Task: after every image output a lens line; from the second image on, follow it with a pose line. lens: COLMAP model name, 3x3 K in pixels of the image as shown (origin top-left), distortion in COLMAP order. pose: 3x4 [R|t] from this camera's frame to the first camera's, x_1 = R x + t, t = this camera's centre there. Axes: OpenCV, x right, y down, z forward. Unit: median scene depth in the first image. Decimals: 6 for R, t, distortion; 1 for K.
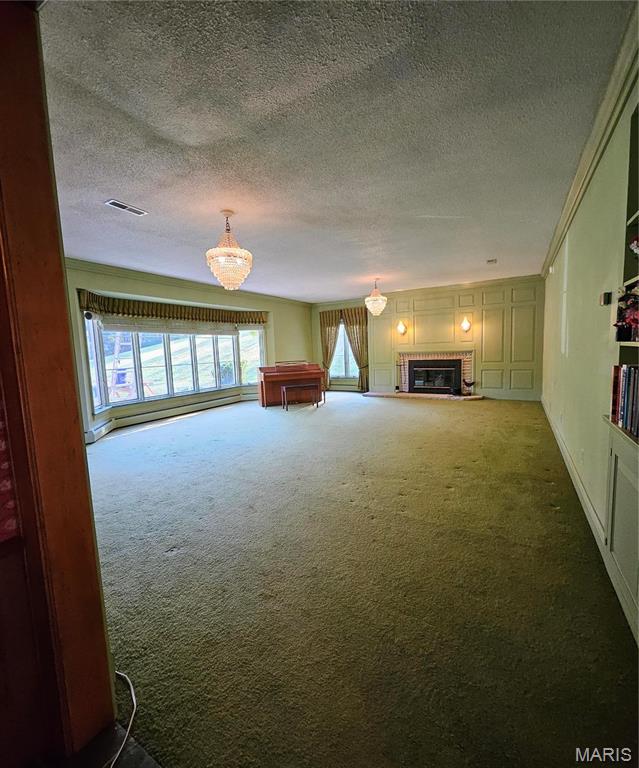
lens RADIAL K [[333.8, 0, 319.8], [0, 333.8, 386.4], [0, 0, 1]] dist [0.006017, -0.001412]
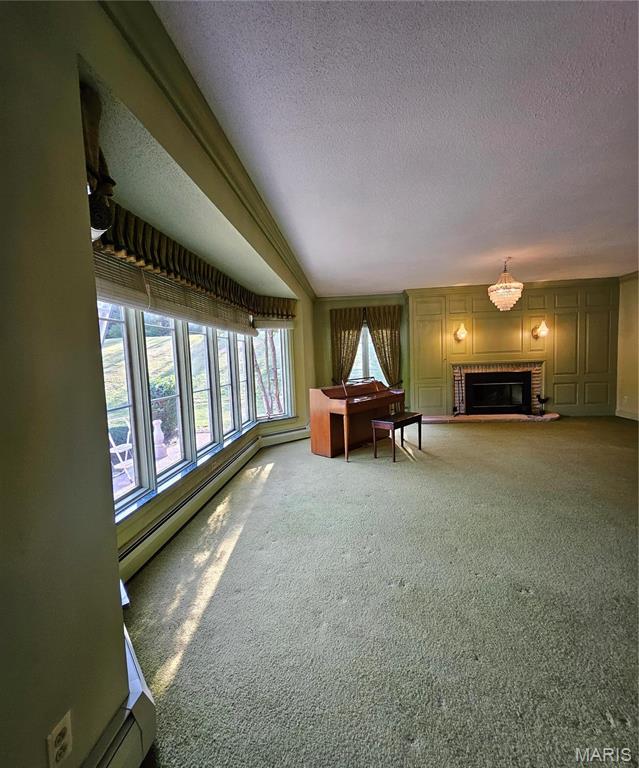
lens RADIAL K [[333.8, 0, 320.2], [0, 333.8, 380.7], [0, 0, 1]] dist [0.006017, -0.001412]
pose [[0.909518, -0.025665, 0.414872, -0.399001], [0.052147, 0.997252, -0.052628, -0.040396], [-0.412381, 0.069500, 0.908356, 0.446690]]
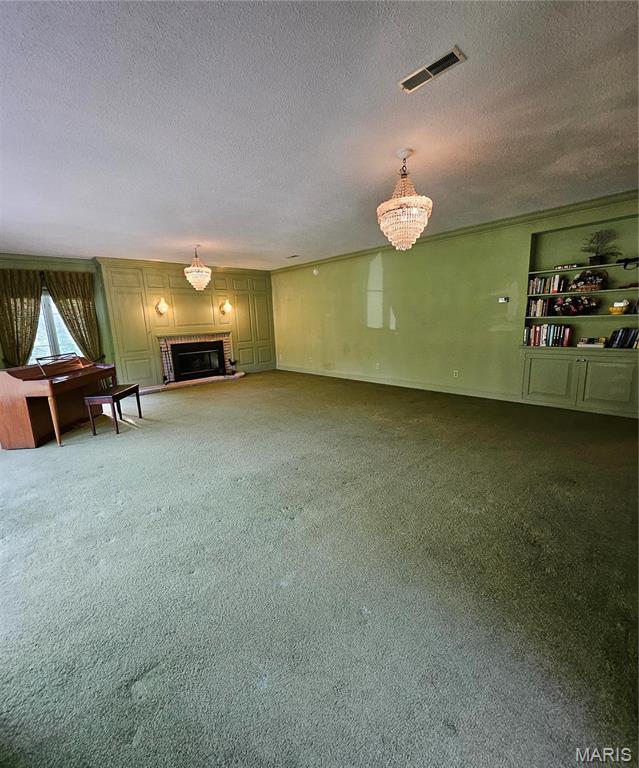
lens RADIAL K [[333.8, 0, 318.5], [0, 333.8, 385.2], [0, 0, 1]] dist [0.006017, -0.001412]
pose [[0.286572, -0.164328, 0.943860, -0.486564], [0.138540, 0.981933, 0.128894, -0.036260], [-0.947989, 0.093825, 0.304161, 0.403631]]
